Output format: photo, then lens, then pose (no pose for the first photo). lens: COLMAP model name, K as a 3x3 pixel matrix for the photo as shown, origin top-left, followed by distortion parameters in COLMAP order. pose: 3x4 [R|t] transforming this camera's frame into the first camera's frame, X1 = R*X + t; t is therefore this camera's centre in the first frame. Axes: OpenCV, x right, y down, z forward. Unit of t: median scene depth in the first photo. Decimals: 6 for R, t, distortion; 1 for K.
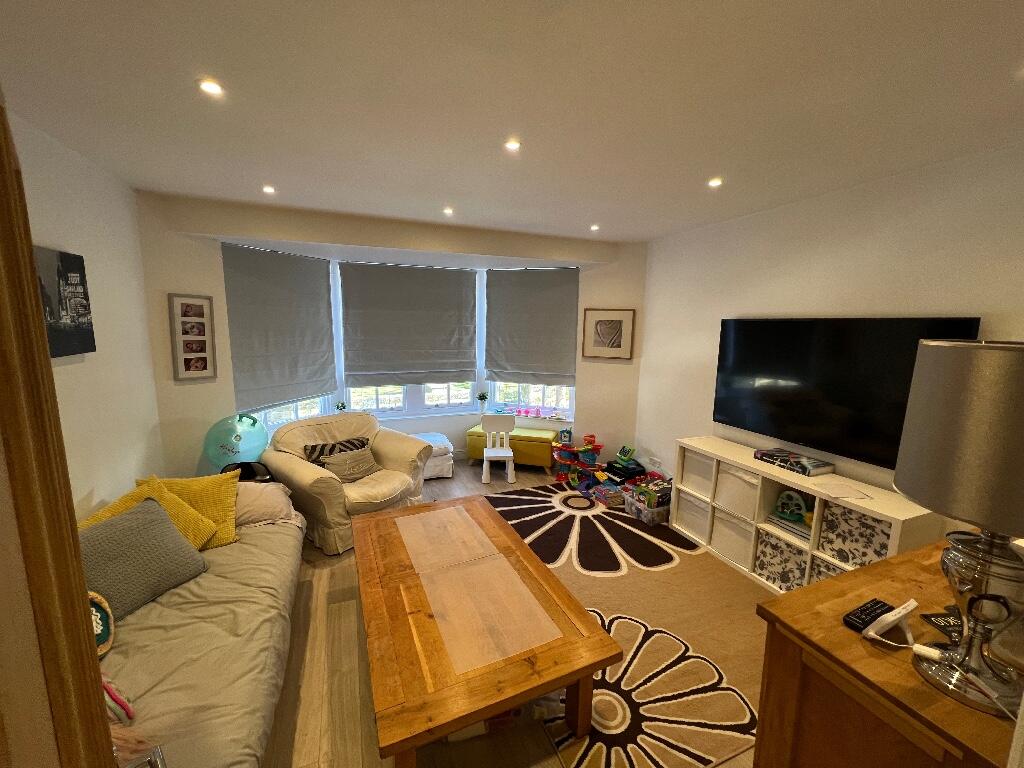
lens RADIAL K [[412.0, 0, 509.9], [0, 412.0, 383.7], [0, 0, 1]] dist [0.000619, 0.000676]
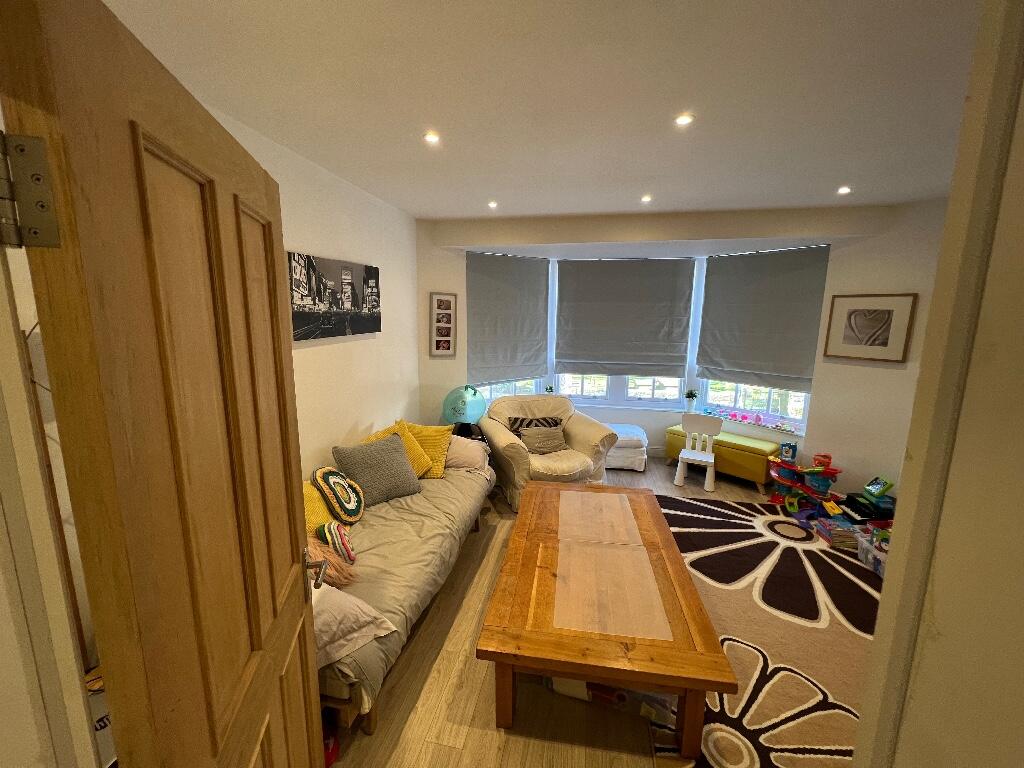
lens RADIAL K [[412.0, 0, 509.9], [0, 412.0, 383.7], [0, 0, 1]] dist [0.000619, 0.000676]
pose [[0.834442, 0.085758, -0.544383, 0.124370], [-0.081380, 0.996163, 0.032187, 0.013600], [0.545055, 0.017444, 0.838219, 0.001074]]
